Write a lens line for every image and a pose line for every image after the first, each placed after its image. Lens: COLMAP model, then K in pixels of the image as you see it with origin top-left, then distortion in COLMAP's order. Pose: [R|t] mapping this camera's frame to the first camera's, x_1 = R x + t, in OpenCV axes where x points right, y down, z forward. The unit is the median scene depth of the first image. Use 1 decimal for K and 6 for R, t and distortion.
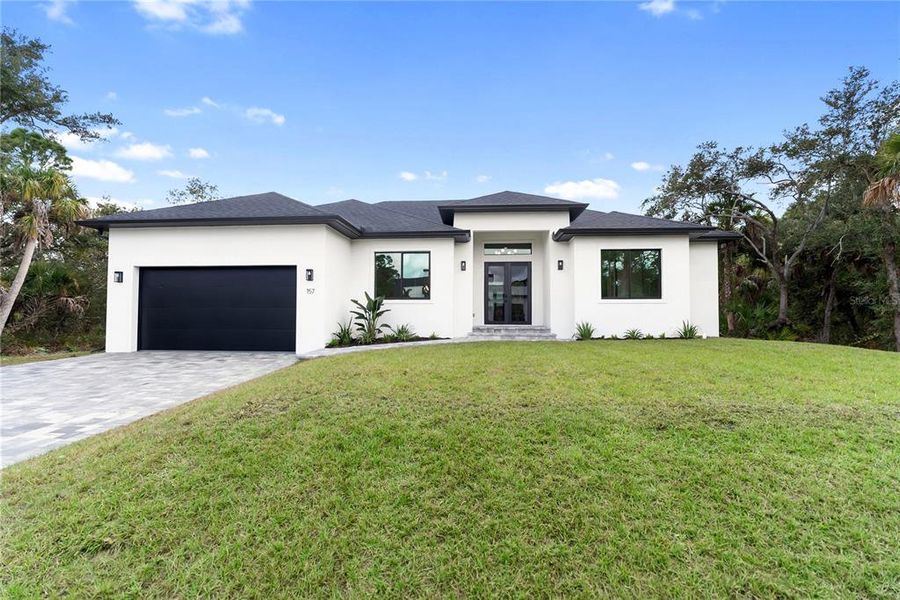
lens RADIAL K [[402.7, 0, 449.3], [0, 402.7, 310.1], [0, 0, 1]] dist [-0.001221, 0.000480]
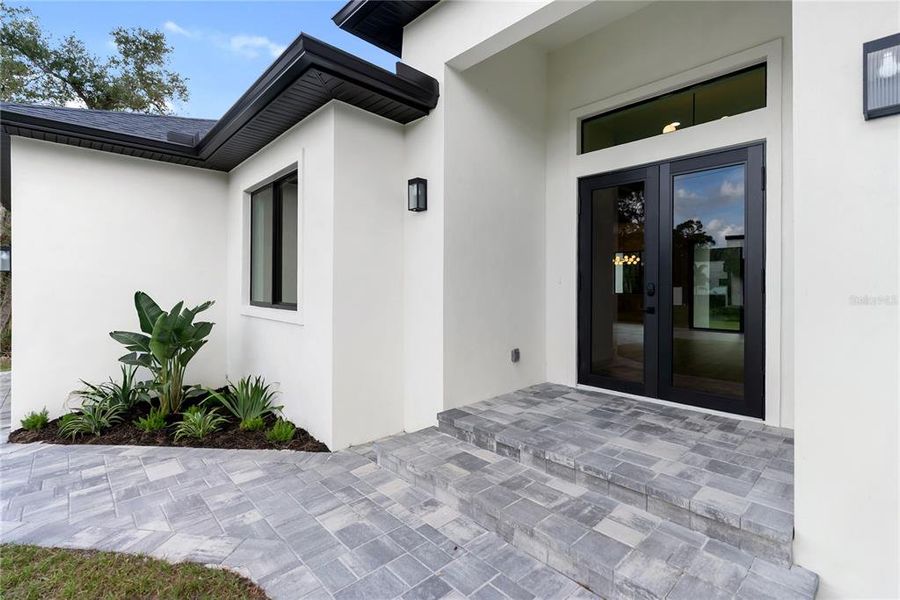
lens RADIAL K [[409.4, 0, 448.7], [0, 409.4, 296.6], [0, 0, 1]] dist [-0.000541, -0.000296]
pose [[0.741069, 0.001618, -0.671427, 0.261644], [0.011624, 0.999816, 0.015239, -0.042969], [0.671328, -0.019098, 0.740914, 0.828410]]
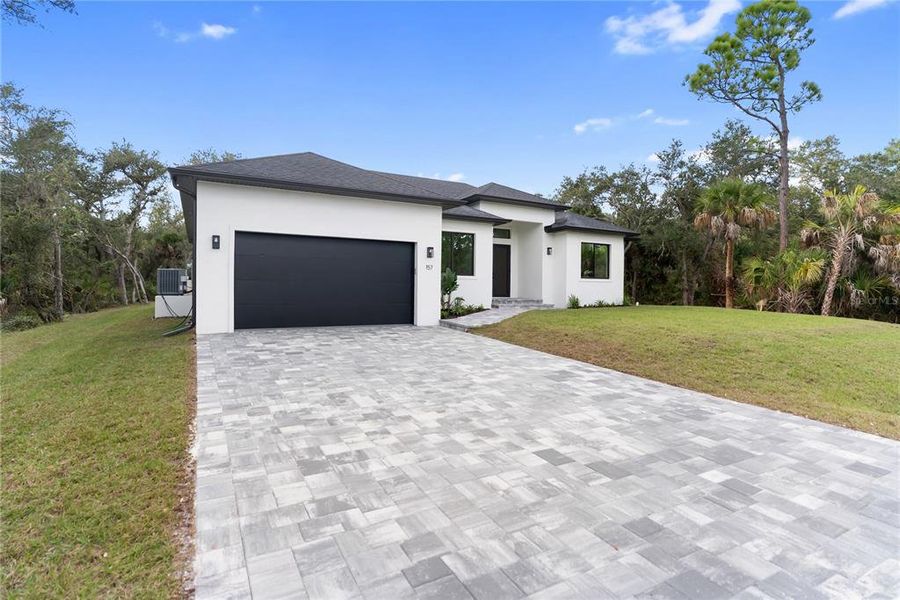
lens RADIAL K [[450.8, 0, 449.9], [0, 450.8, 288.6], [0, 0, 1]] dist [0.000461, -0.000916]
pose [[0.830177, 0.005475, 0.557473, -0.818223], [-0.020538, 0.999573, 0.020768, -0.013932], [-0.557122, -0.028691, 0.829935, -0.029793]]
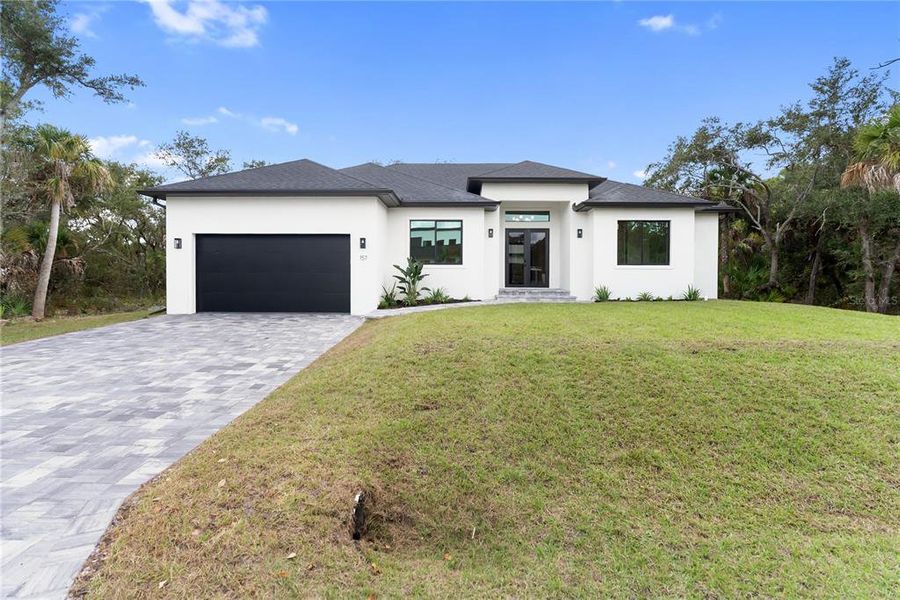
lens RADIAL K [[450.8, 0, 449.9], [0, 450.8, 288.6], [0, 0, 1]] dist [0.000461, -0.000916]
pose [[0.997868, 0.000254, 0.065265, -0.159328], [-0.003077, 0.999063, 0.043162, -0.014183], [-0.065193, -0.043271, 0.996934, -0.207661]]
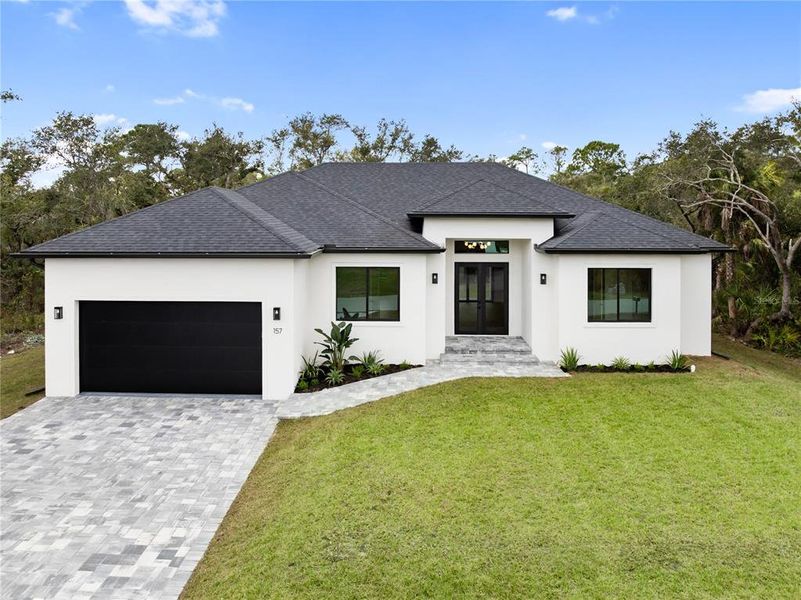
lens RADIAL K [[579.9, 0, 400.2], [0, 579.9, 230.4], [0, 0, 1]] dist [-0.028401, 0.000304]
pose [[0.998319, -0.000832, 0.057952, -0.119905], [-0.001020, 0.999490, 0.031931, -0.267635], [-0.057949, -0.031936, 0.997809, -0.270315]]
